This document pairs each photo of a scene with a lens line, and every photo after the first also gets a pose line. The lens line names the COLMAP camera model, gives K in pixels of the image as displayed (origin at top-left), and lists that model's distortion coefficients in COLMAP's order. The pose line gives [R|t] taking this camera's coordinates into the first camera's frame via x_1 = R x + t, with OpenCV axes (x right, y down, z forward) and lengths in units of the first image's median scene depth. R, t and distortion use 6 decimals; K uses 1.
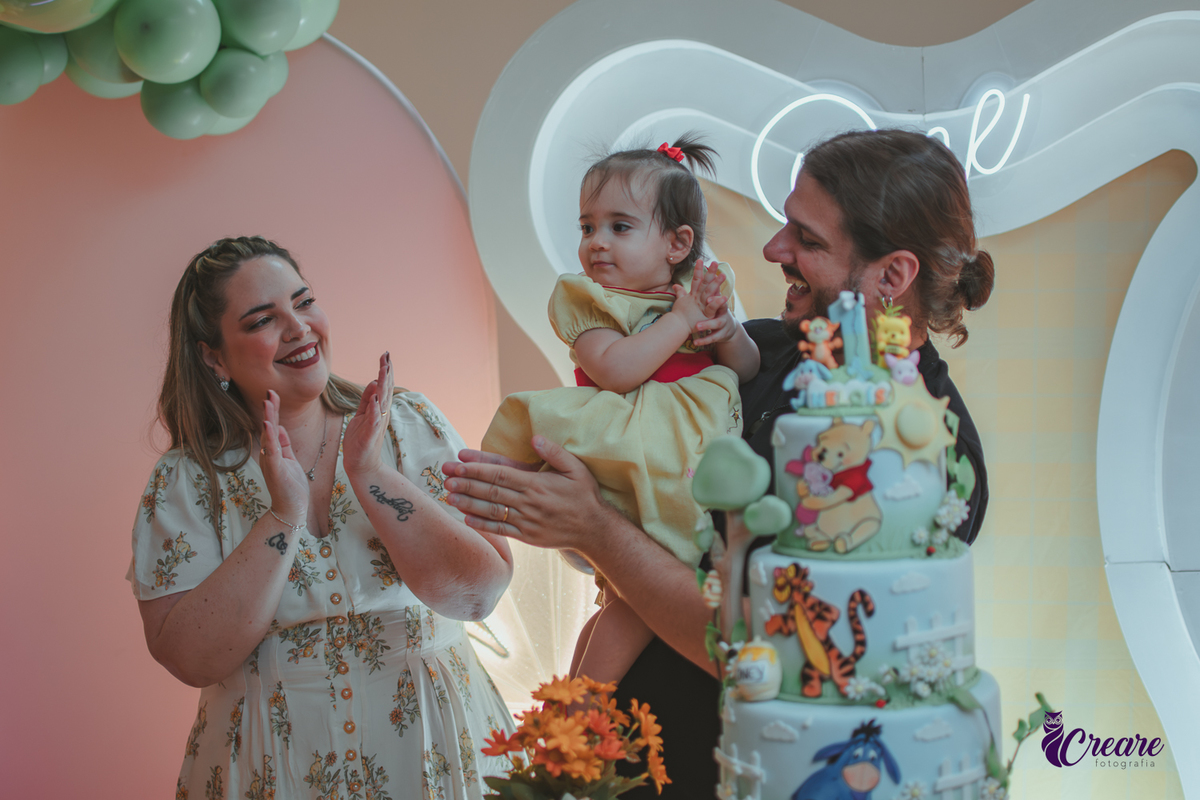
lens RADIAL K [[1848.9, 0, 599.9], [0, 1848.9, 396.5], [0, 0, 1]] dist [-0.160608, 0.000000]
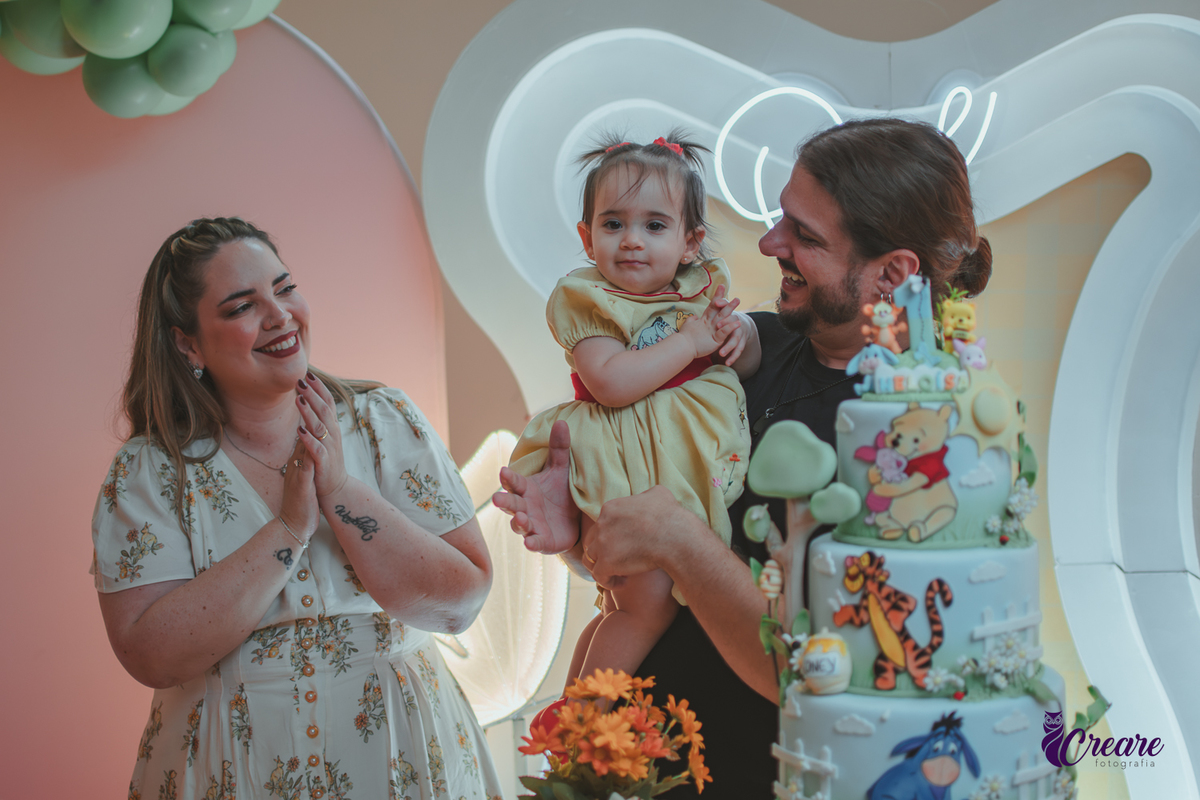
lens RADIAL K [[1848.9, 0, 604.6], [0, 1848.9, 397.8], [0, 0, 1]] dist [-0.160608, 0.000000]
pose [[0.995405, 0.011569, 0.095048, -0.124835], [-0.011082, 0.999923, -0.005656, 0.016099], [-0.095106, 0.004576, 0.995457, 0.046356]]
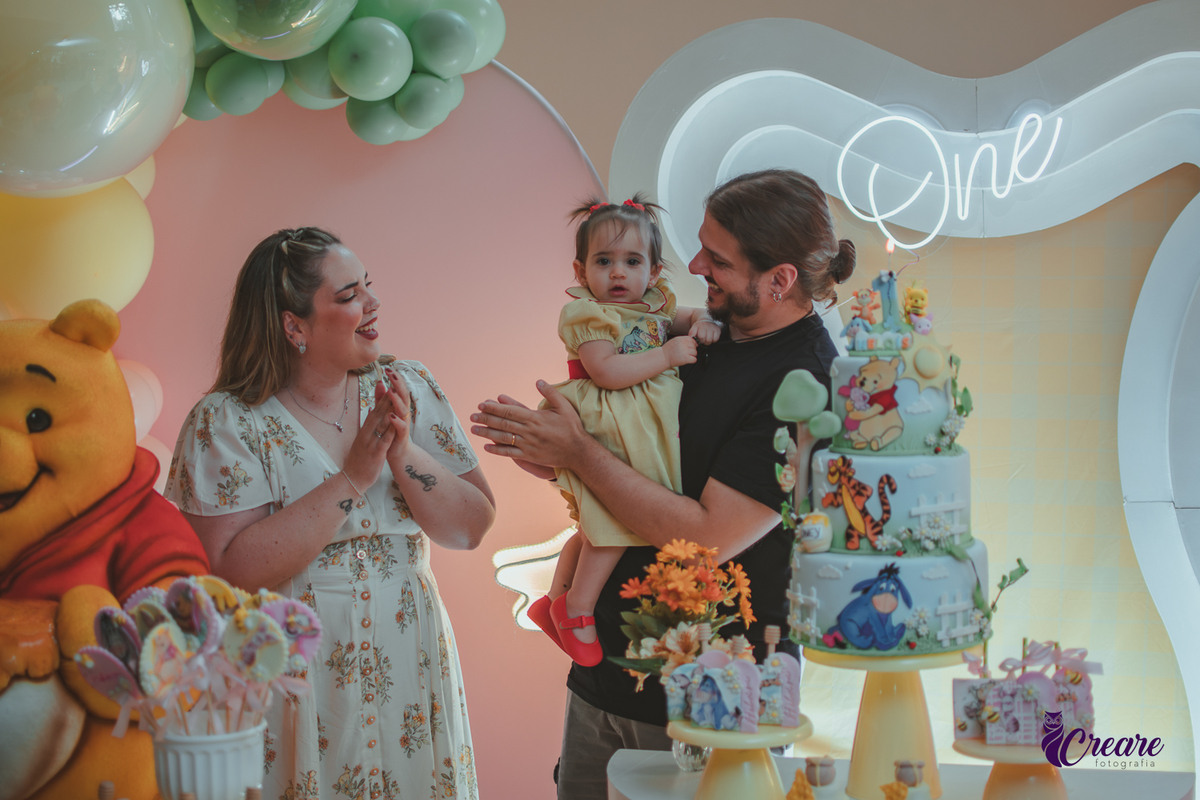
lens RADIAL K [[1848.9, 0, 605.4], [0, 1848.9, 407.8], [0, 0, 1]] dist [-0.160608, 0.000000]
pose [[0.998095, 0.017844, -0.059059, 0.004762], [-0.017152, 0.999778, 0.012215, 0.037394], [0.059264, -0.011179, 0.998180, -0.449581]]
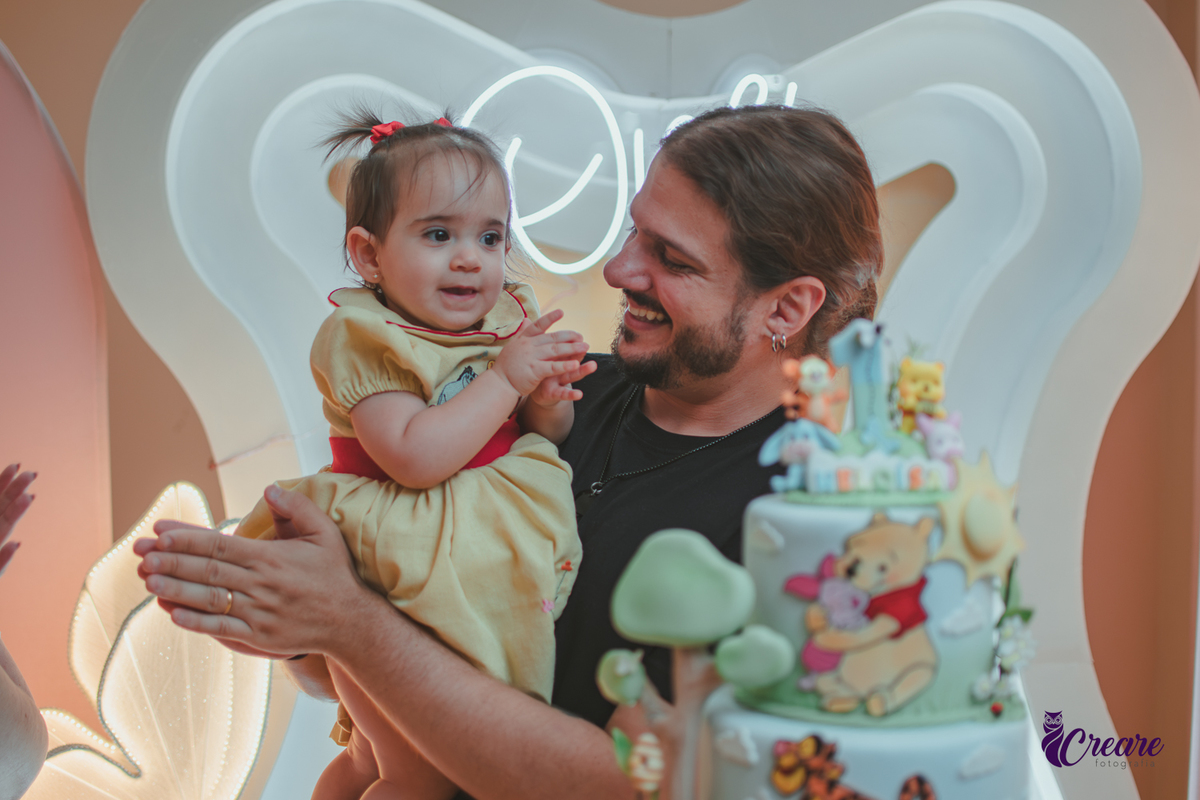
lens RADIAL K [[1848.9, 0, 596.0], [0, 1848.9, 392.4], [0, 0, 1]] dist [-0.160608, 0.000000]
pose [[0.957337, 0.027927, 0.287623, -0.156316], [-0.024910, 0.999590, -0.014145, -0.019217], [-0.287900, 0.006376, 0.957639, 0.395746]]
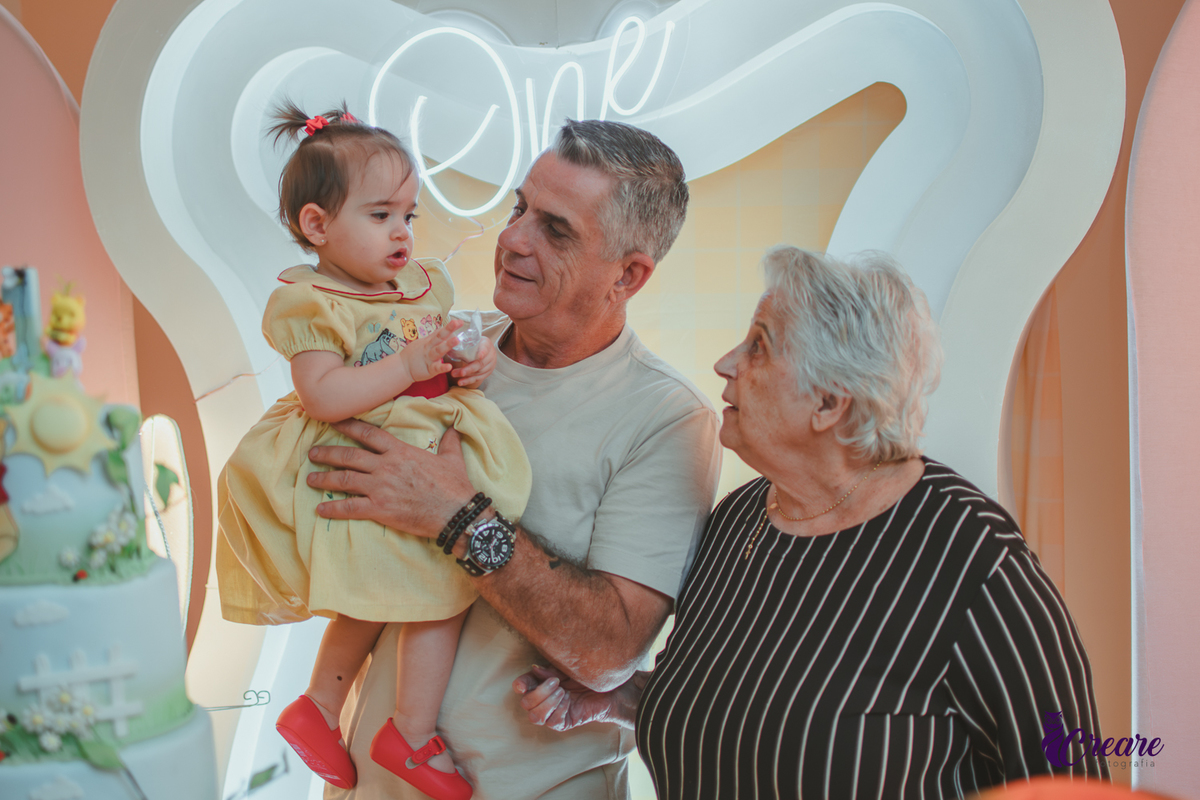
lens RADIAL K [[1991.8, 0, 581.0], [0, 1991.8, 343.4], [0, 0, 1]] dist [-0.143734, 0.000000]
pose [[0.996013, -0.001904, -0.089189, 0.484392], [0.001408, 0.999983, -0.005624, -0.016434], [0.089198, 0.005476, 0.995999, 0.124093]]
